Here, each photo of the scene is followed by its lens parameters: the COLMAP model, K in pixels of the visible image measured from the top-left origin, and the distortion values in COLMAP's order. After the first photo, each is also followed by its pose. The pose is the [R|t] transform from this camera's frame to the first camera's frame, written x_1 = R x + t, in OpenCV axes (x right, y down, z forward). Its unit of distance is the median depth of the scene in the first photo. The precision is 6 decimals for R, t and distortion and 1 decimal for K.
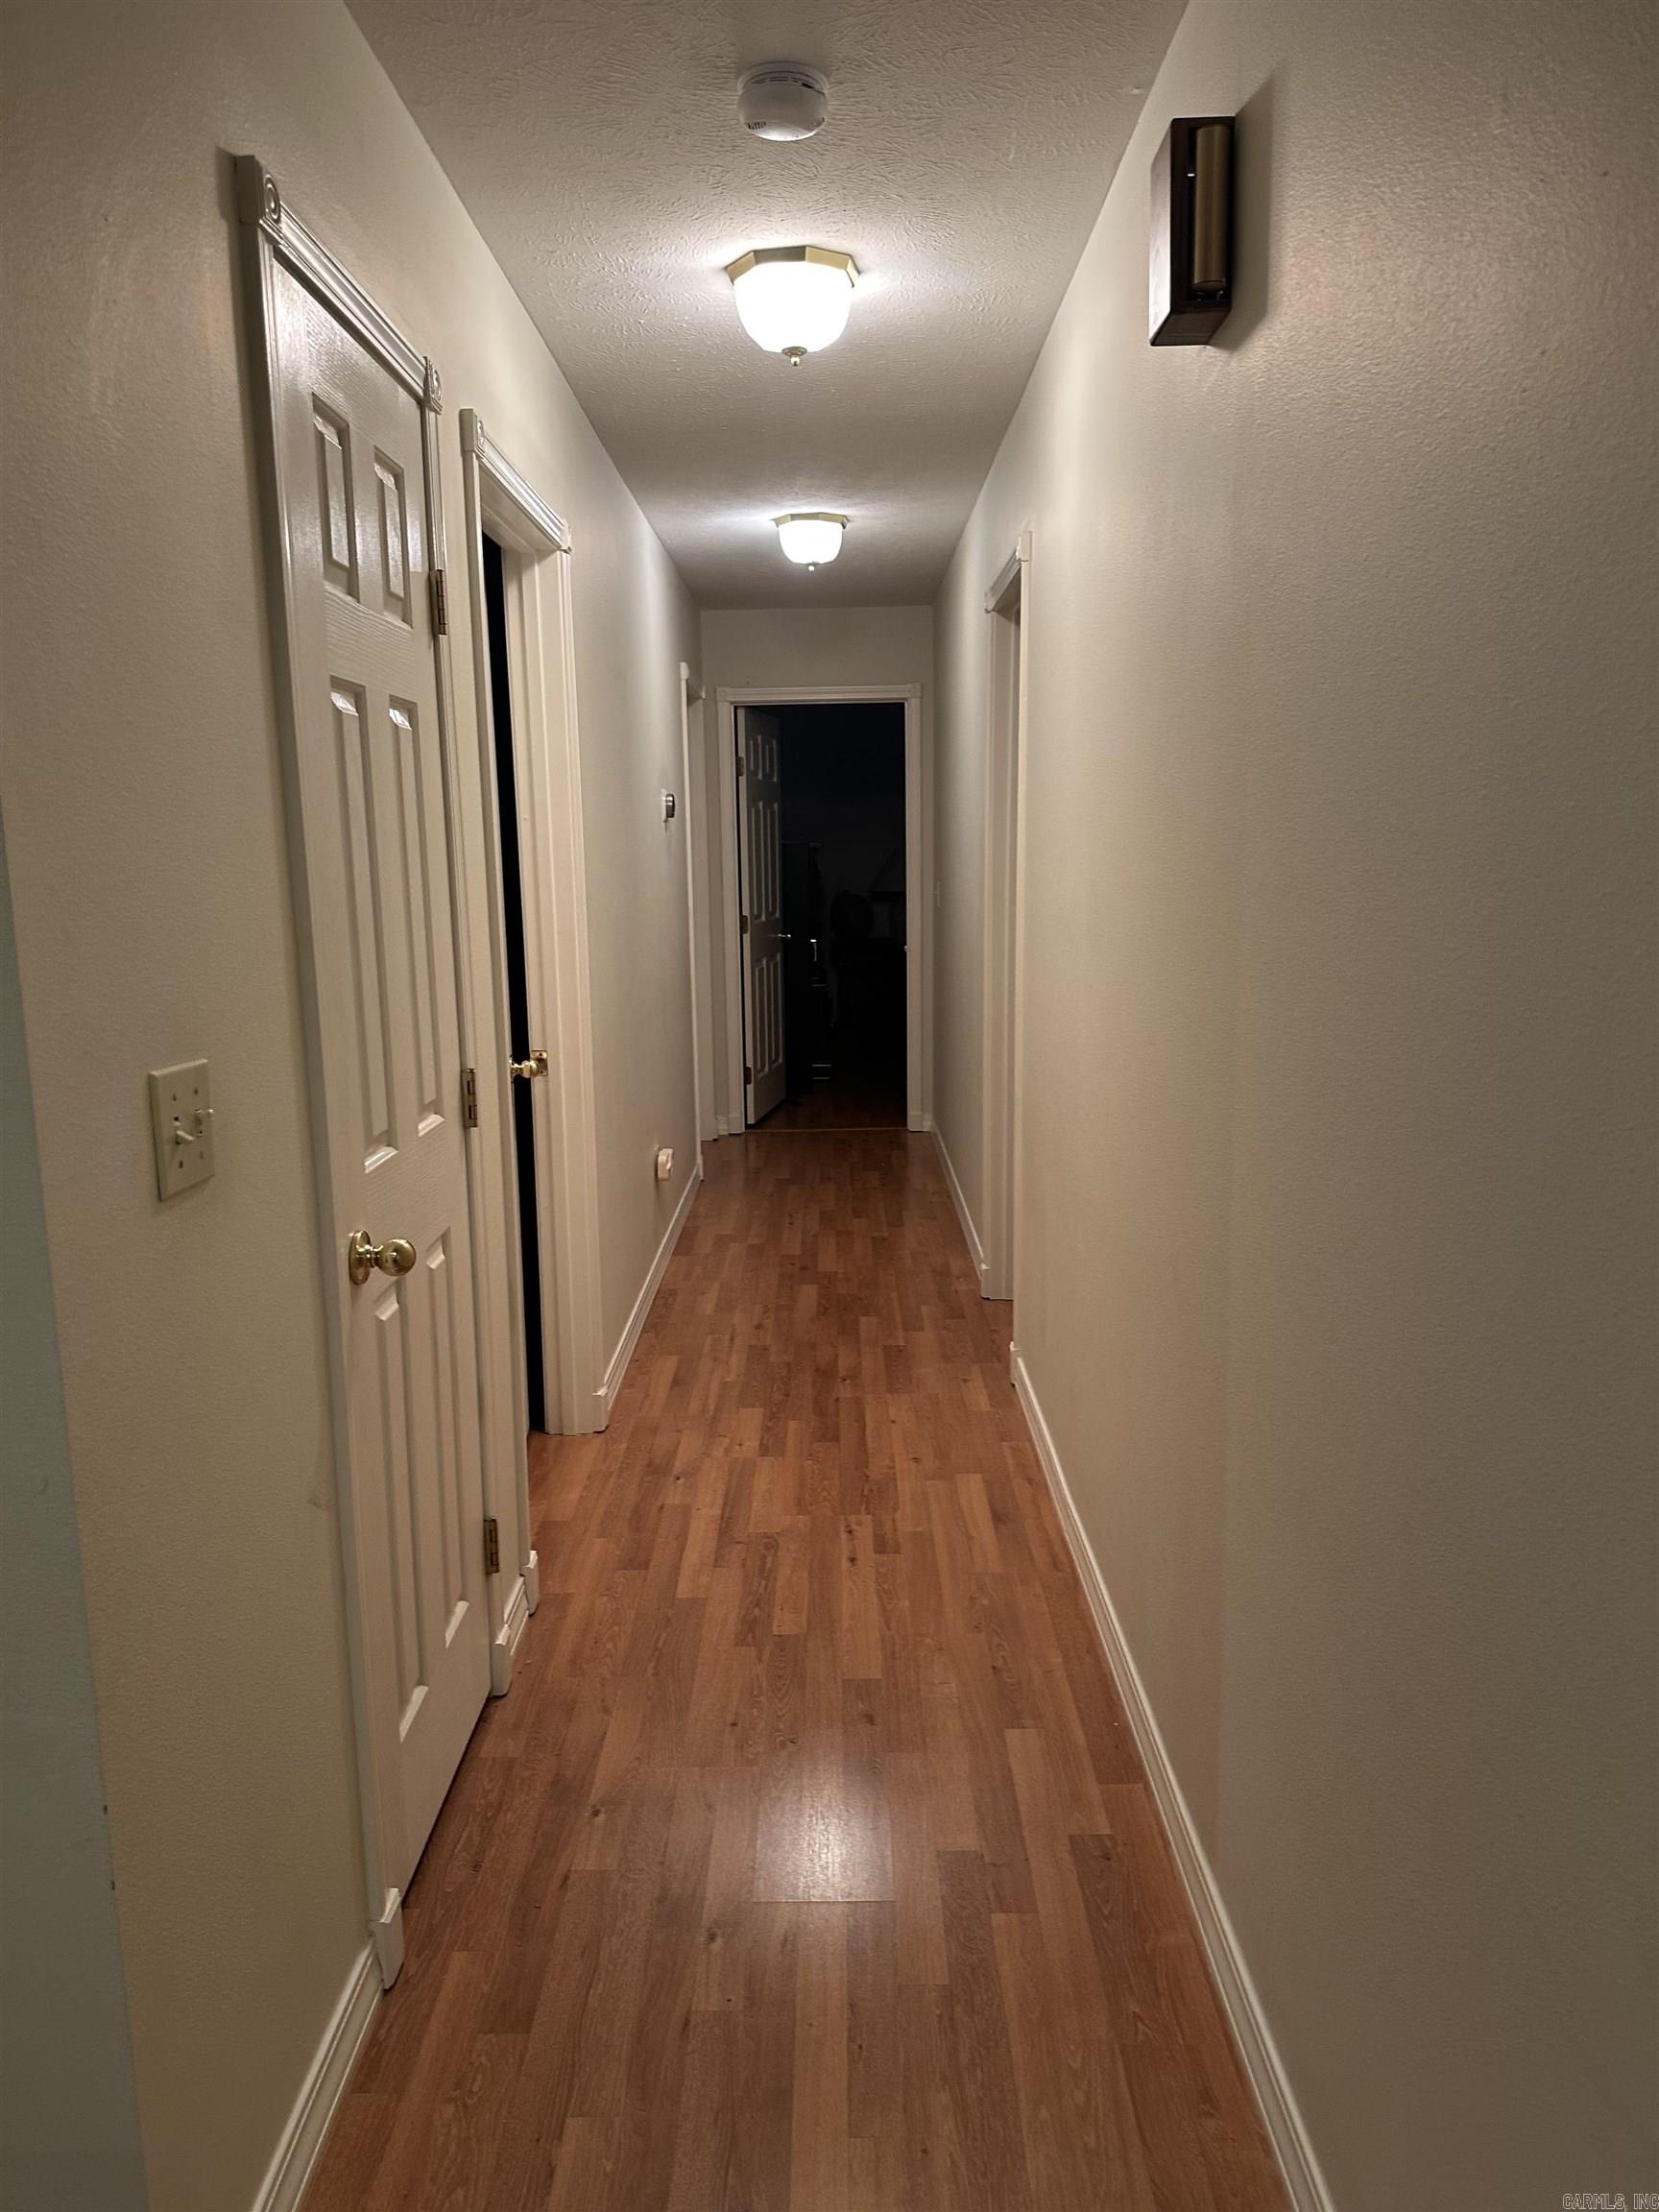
lens RADIAL K [[1555.3, 0, 831.5], [0, 1555.3, 1104.4], [0, 0, 1]] dist [0.062611, -0.036739]
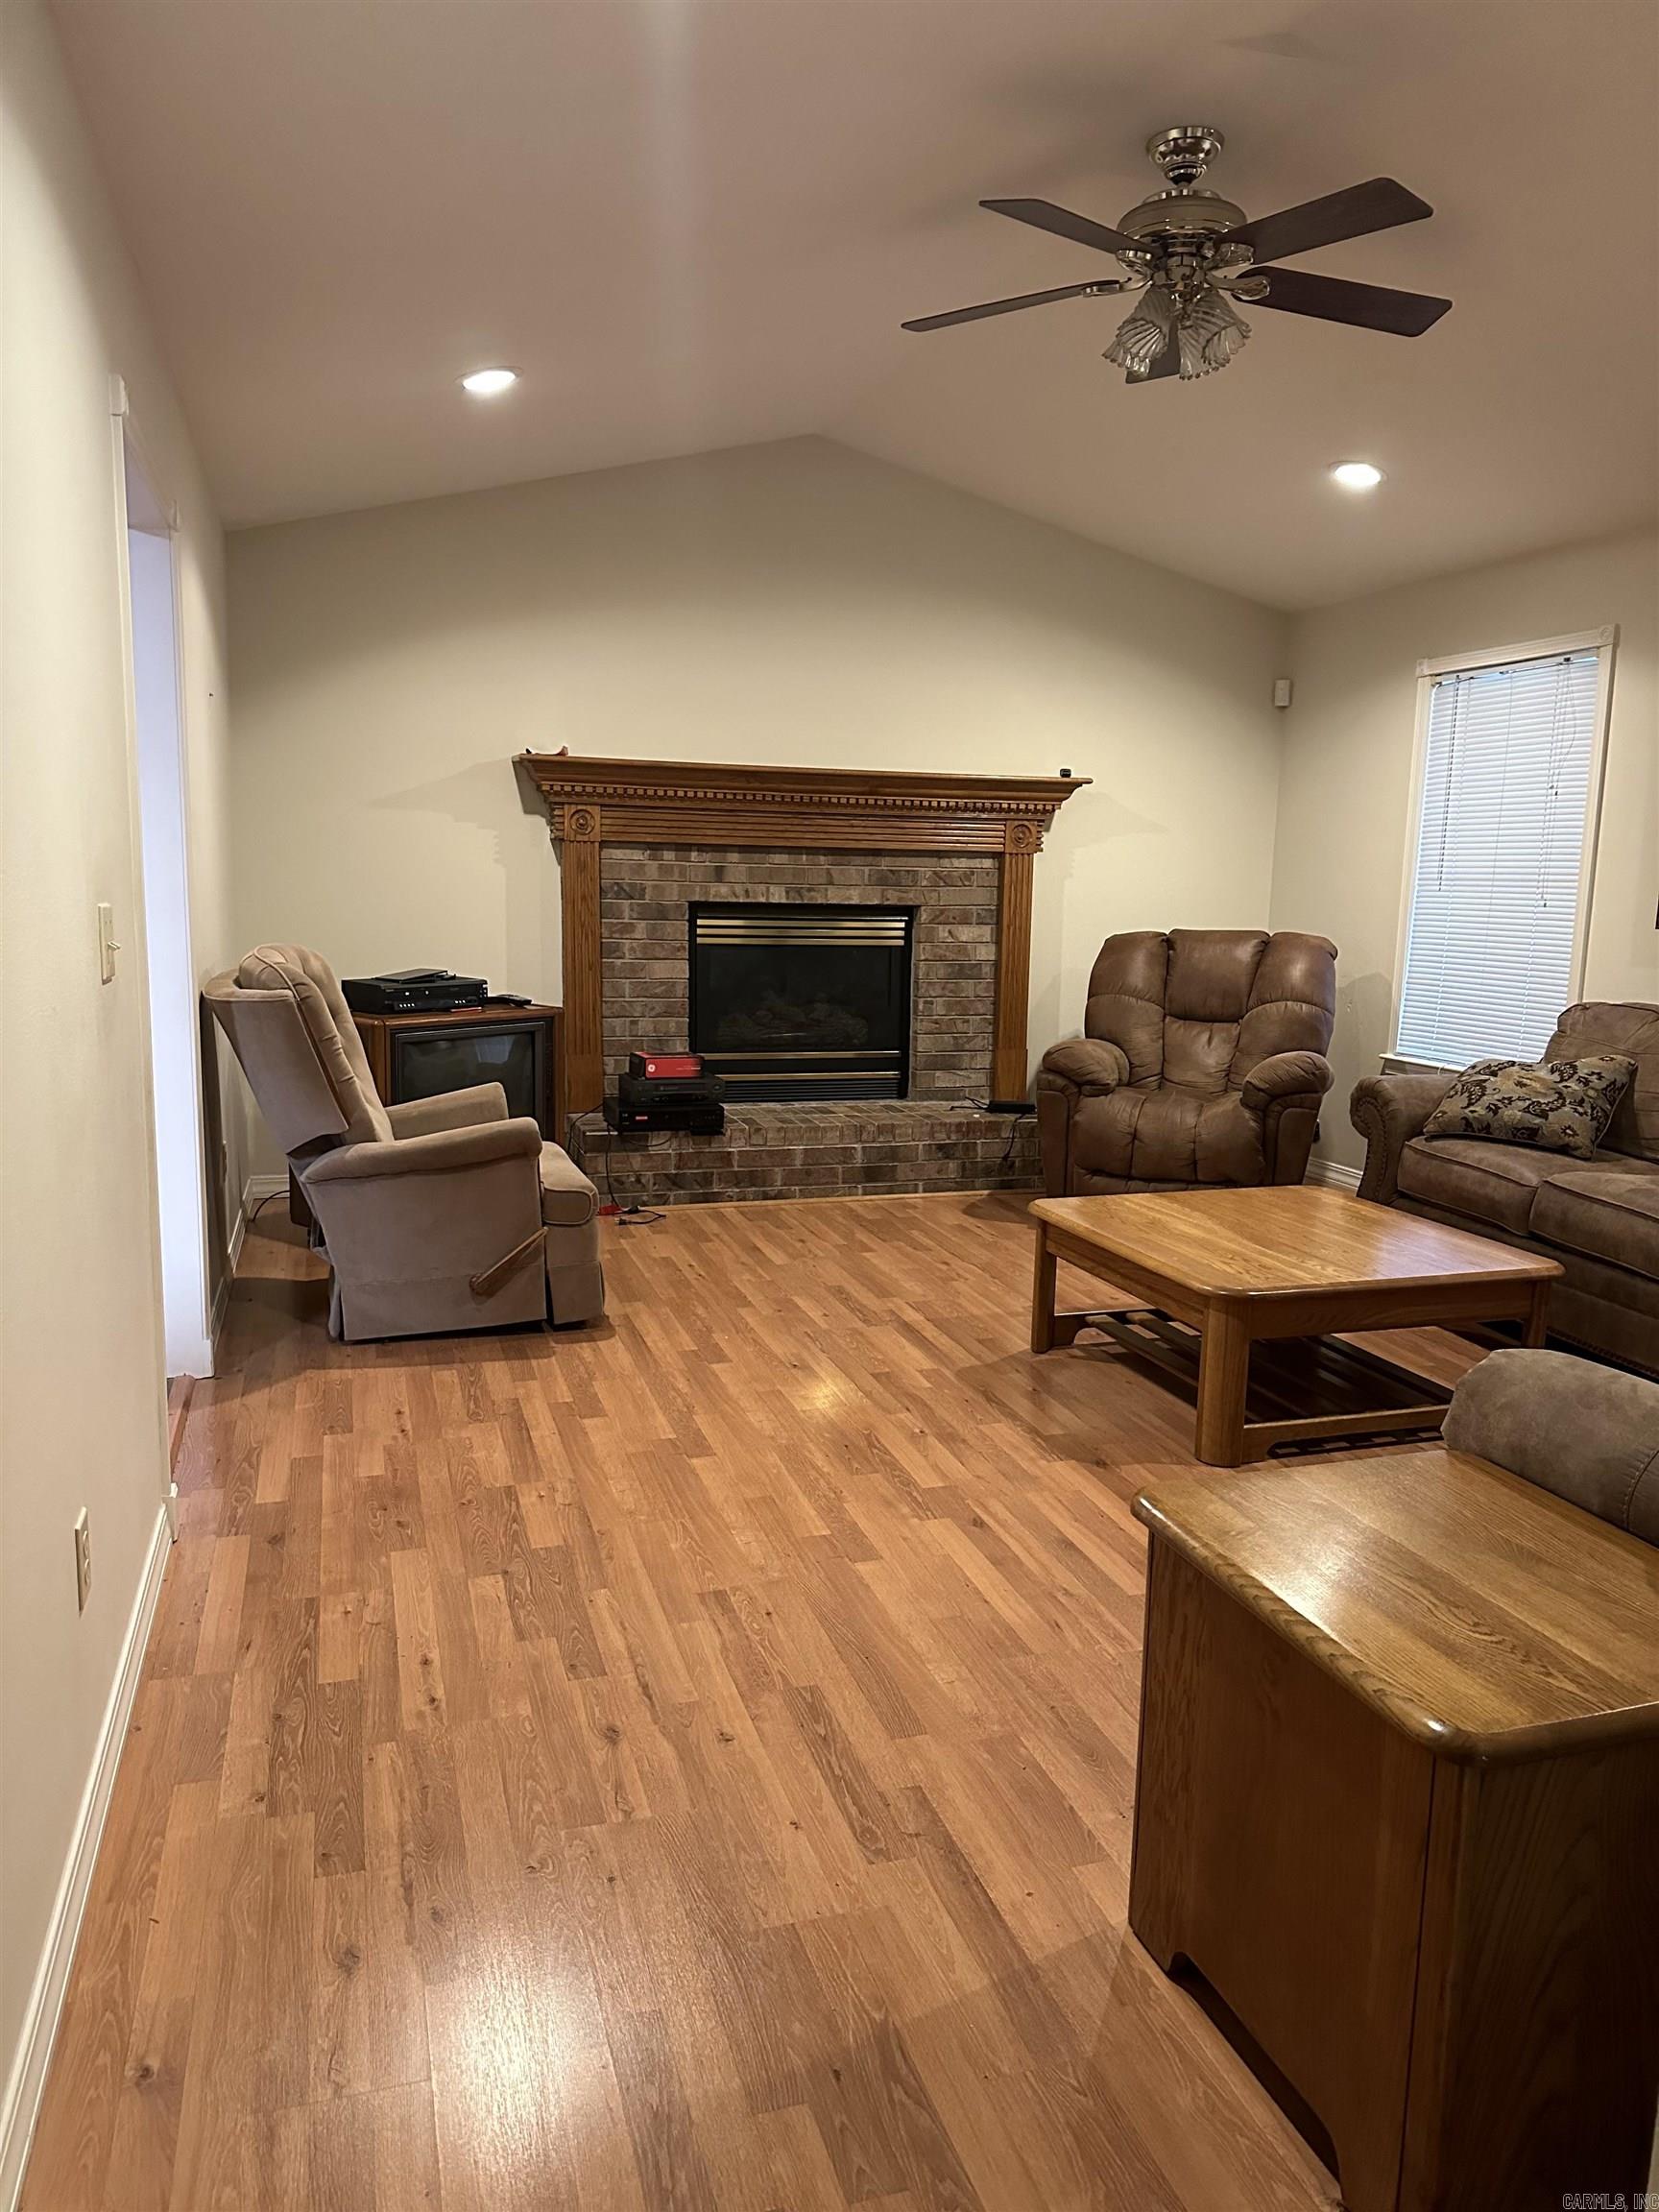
lens RADIAL K [[1555.3, 0, 834.1], [0, 1555.3, 1103.2], [0, 0, 1]] dist [0.062611, -0.036739]
pose [[-0.949315, 0.143867, -0.279471, -0.001787], [0.039373, 0.936531, 0.348368, -0.300374], [0.311851, 0.319707, -0.894727, 1.881750]]
